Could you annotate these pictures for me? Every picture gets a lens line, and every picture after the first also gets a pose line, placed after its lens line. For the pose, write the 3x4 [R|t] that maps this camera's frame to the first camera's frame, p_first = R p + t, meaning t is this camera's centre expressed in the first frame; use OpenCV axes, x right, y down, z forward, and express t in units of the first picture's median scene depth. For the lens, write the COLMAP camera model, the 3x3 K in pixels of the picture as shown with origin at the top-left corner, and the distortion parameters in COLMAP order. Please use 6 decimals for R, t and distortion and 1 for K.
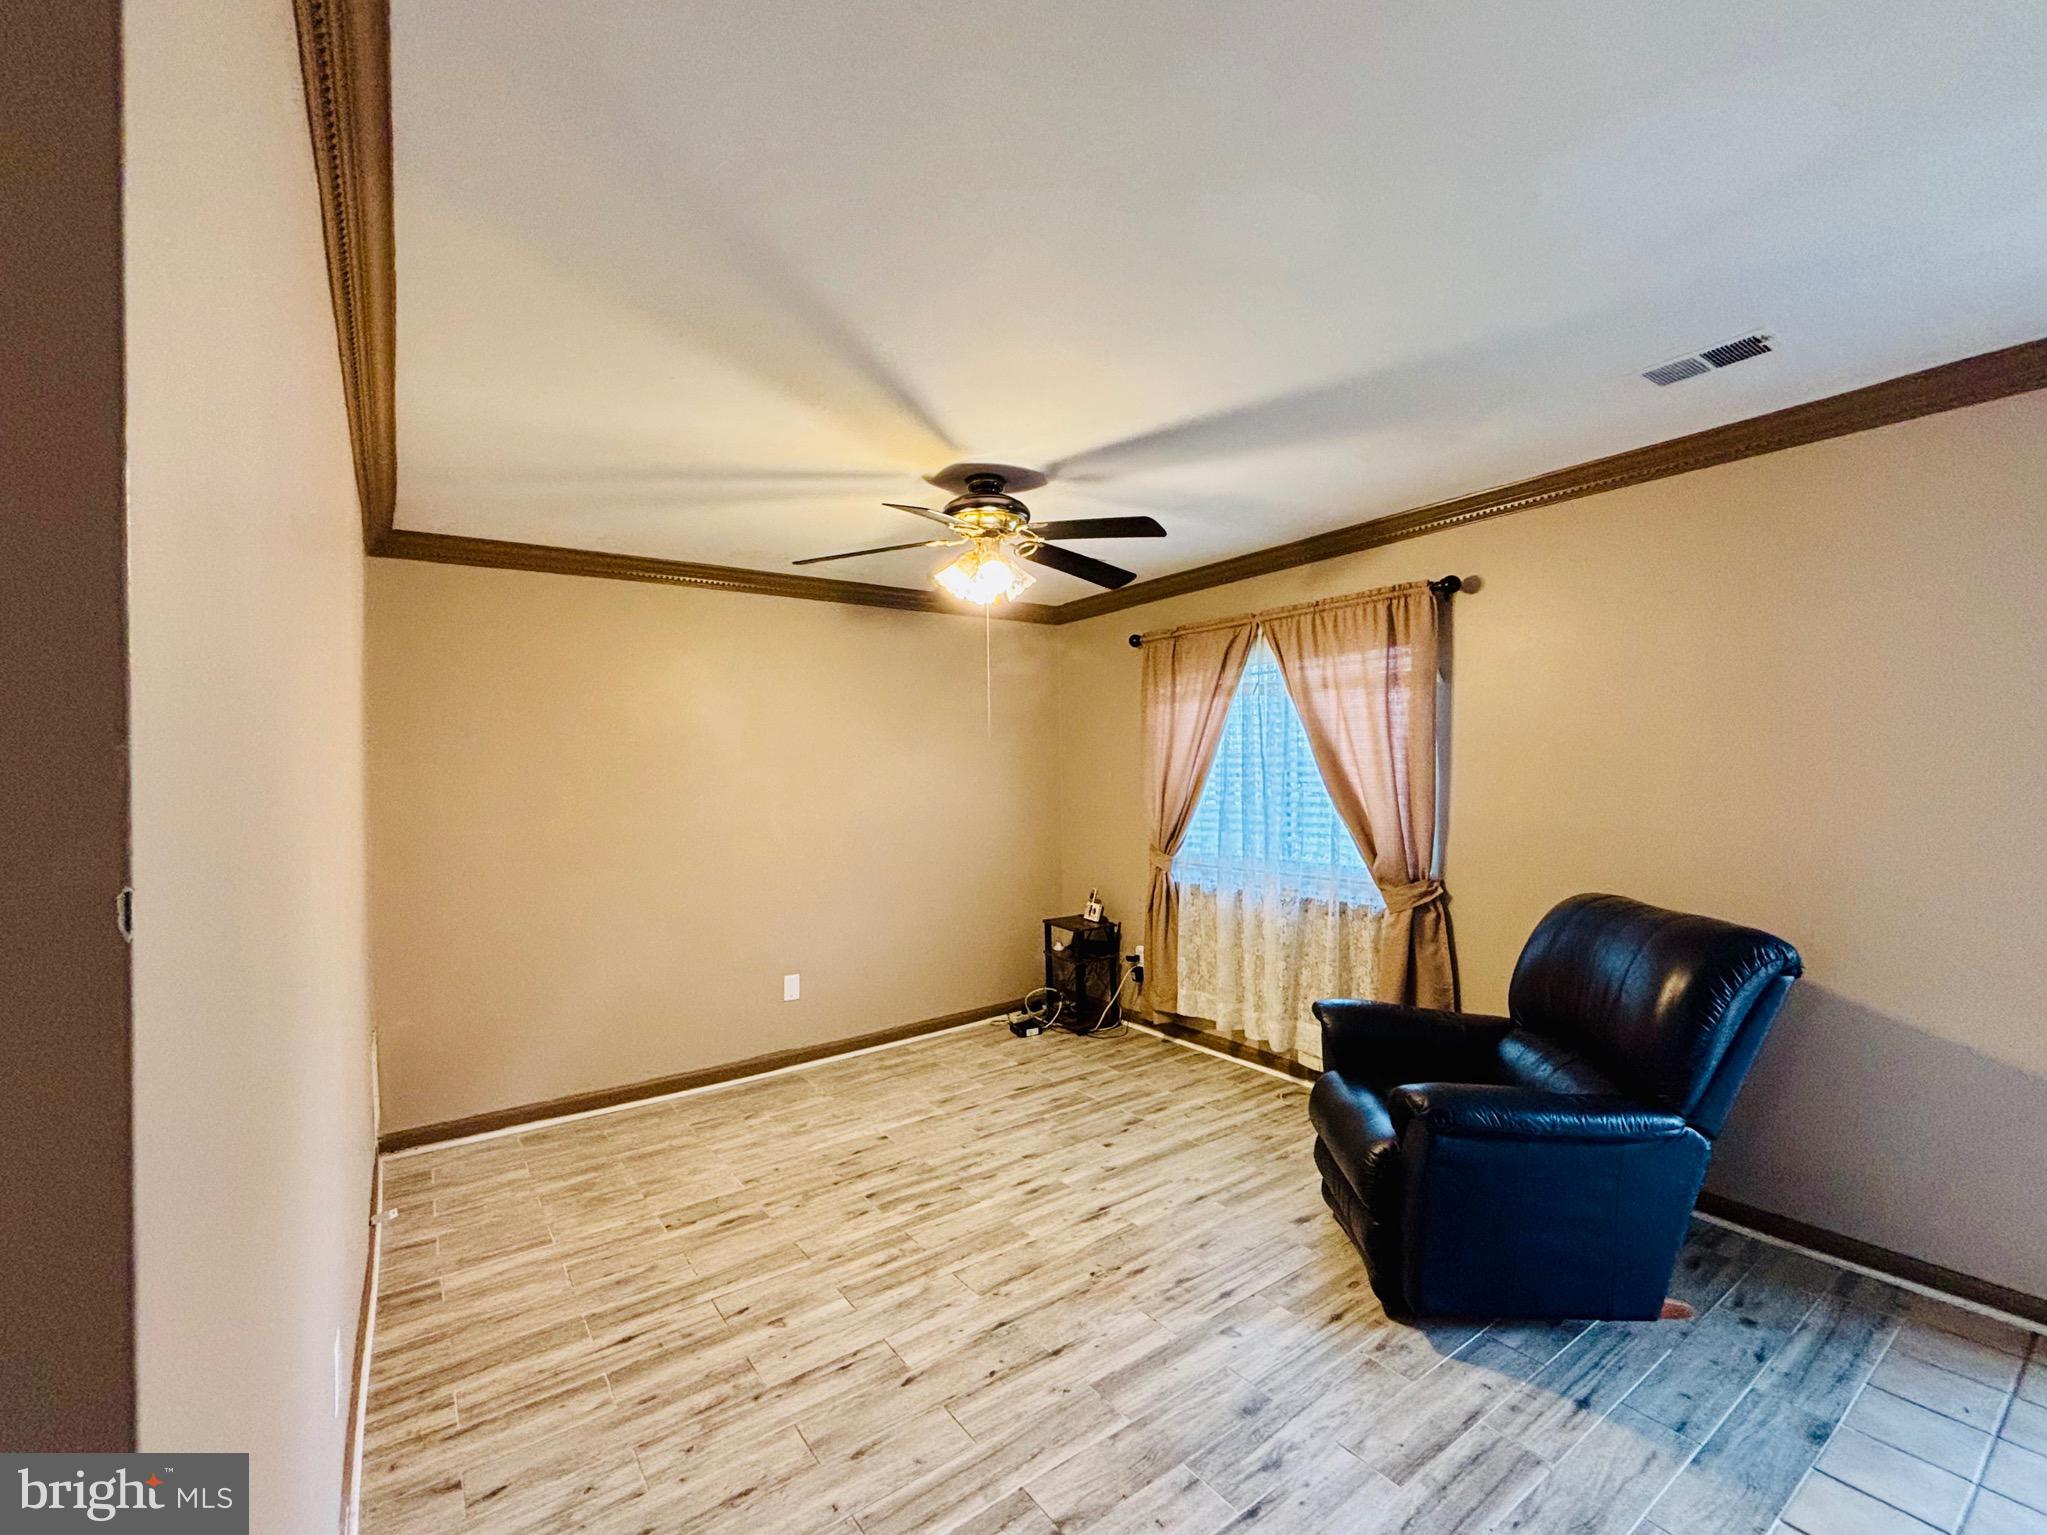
lens RADIAL K [[862.1, 0, 1012.8], [0, 862.1, 772.2], [0, 0, 1]] dist [-0.016533, 0.012124]
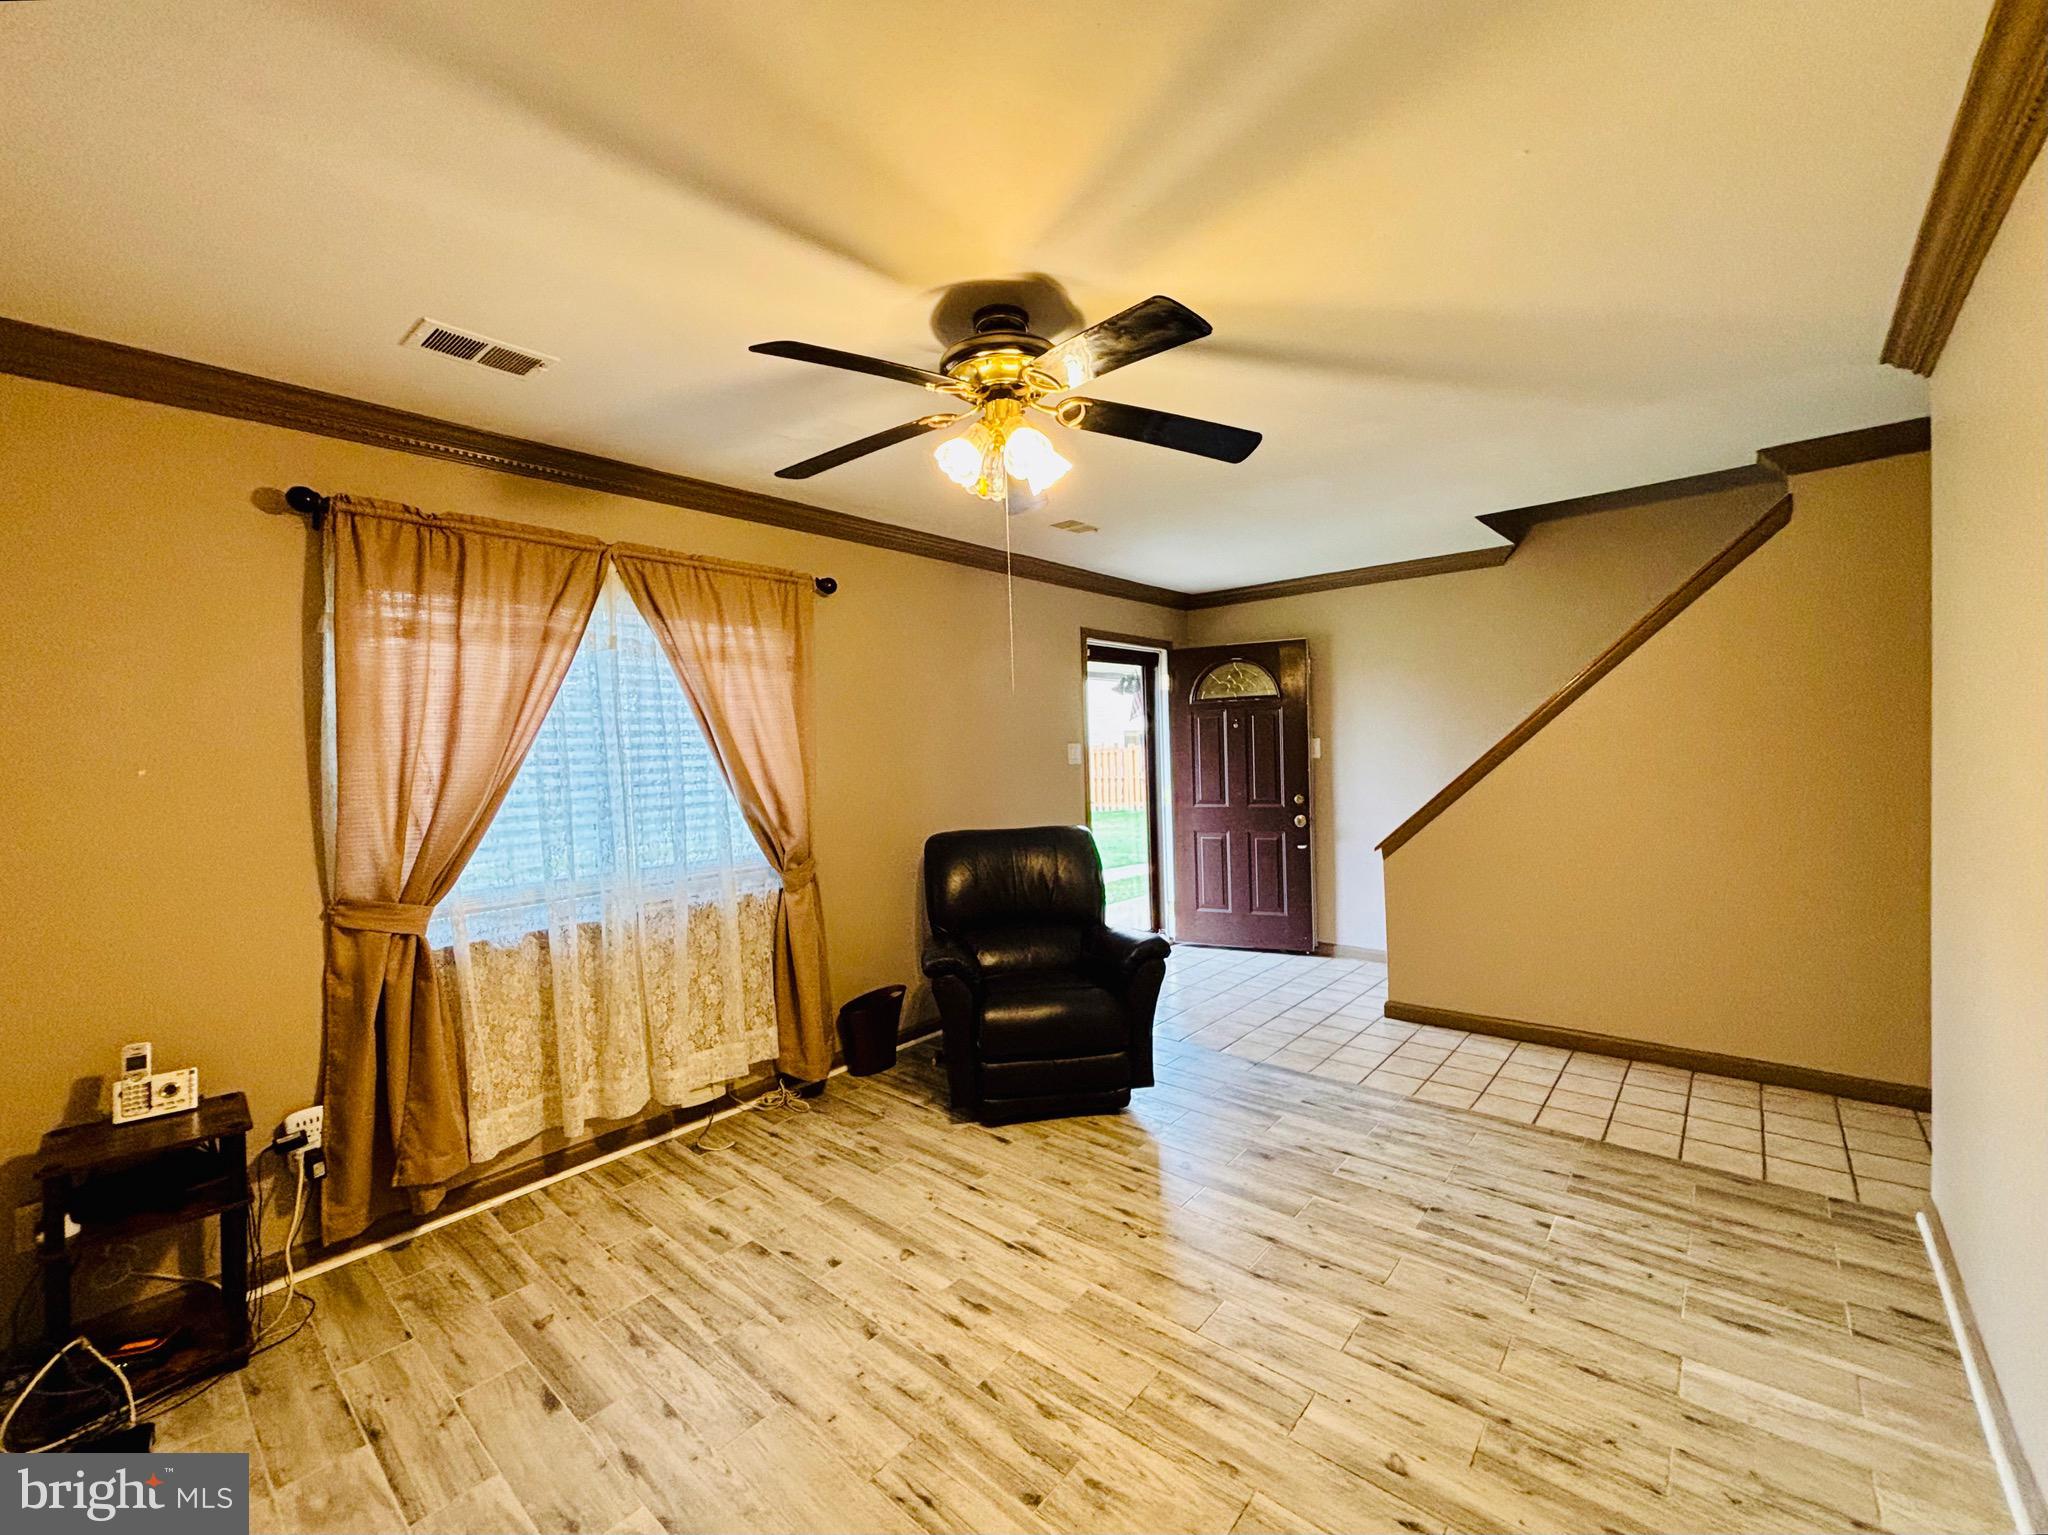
lens RADIAL K [[862.5, 0, 1013.3], [0, 862.5, 772.2], [0, 0, 1]] dist [-0.016533, 0.012124]
pose [[-0.237502, -0.008335, 0.971351, -0.690792], [0.035975, 0.999202, 0.017371, 0.016539], [-0.970721, 0.039070, -0.237013, 1.120125]]
